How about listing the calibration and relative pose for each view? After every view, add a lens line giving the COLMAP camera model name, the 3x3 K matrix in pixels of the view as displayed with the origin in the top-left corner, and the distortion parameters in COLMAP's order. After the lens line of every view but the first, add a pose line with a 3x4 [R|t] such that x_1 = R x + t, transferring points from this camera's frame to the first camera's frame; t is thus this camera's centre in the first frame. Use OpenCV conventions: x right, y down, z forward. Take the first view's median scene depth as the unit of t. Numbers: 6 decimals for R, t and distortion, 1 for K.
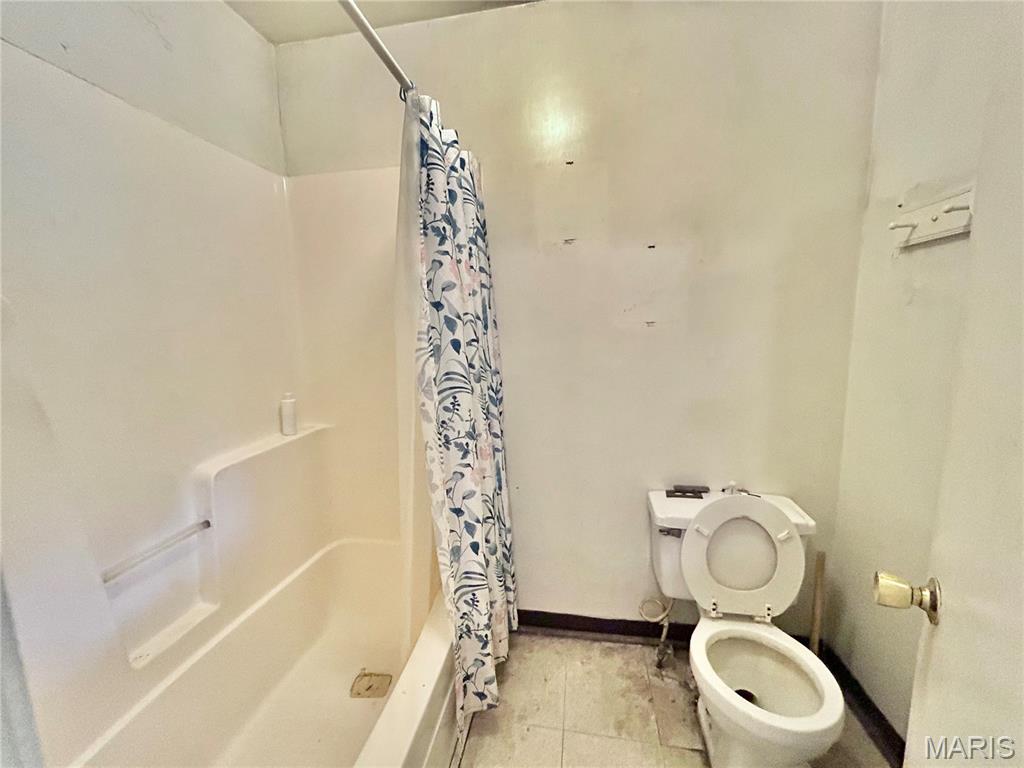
lens RADIAL K [[420.9, 0, 506.3], [0, 420.9, 384.2], [0, 0, 1]] dist [-0.000705, 0.000787]
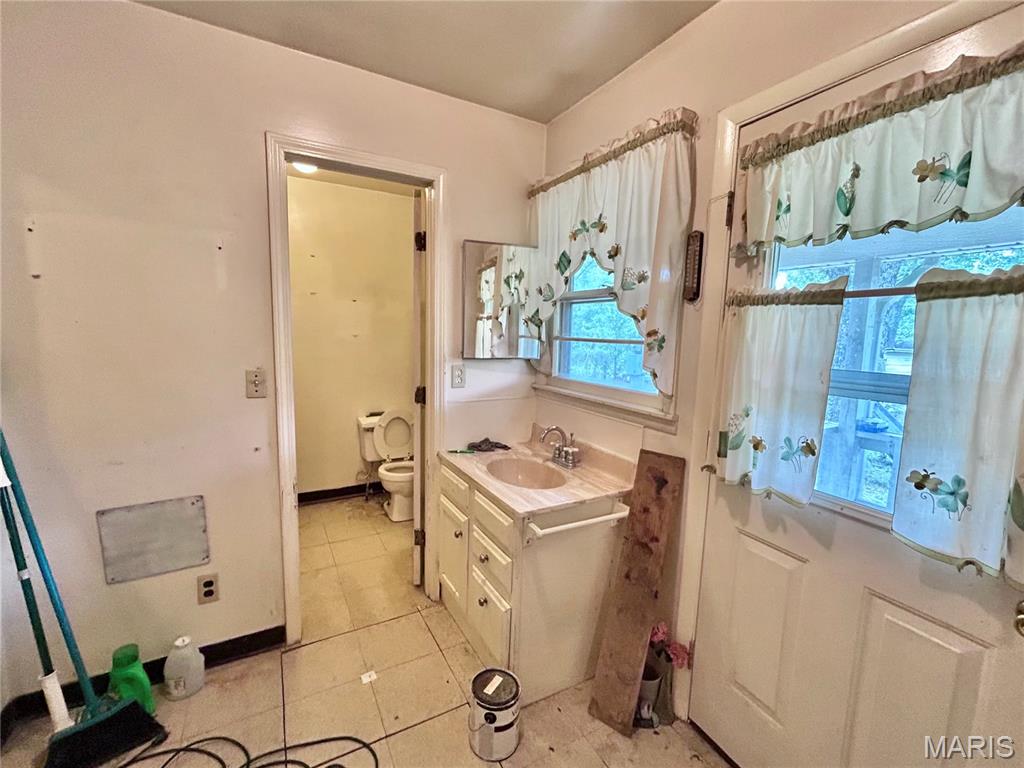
lens RADIAL K [[420.9, 0, 504.3], [0, 420.9, 386.7], [0, 0, 1]] dist [-0.000705, 0.000787]
pose [[0.766555, -0.035233, 0.641211, -0.451002], [0.042470, 0.999089, 0.004125, 0.131554], [-0.640772, 0.024070, 0.767354, -1.102406]]
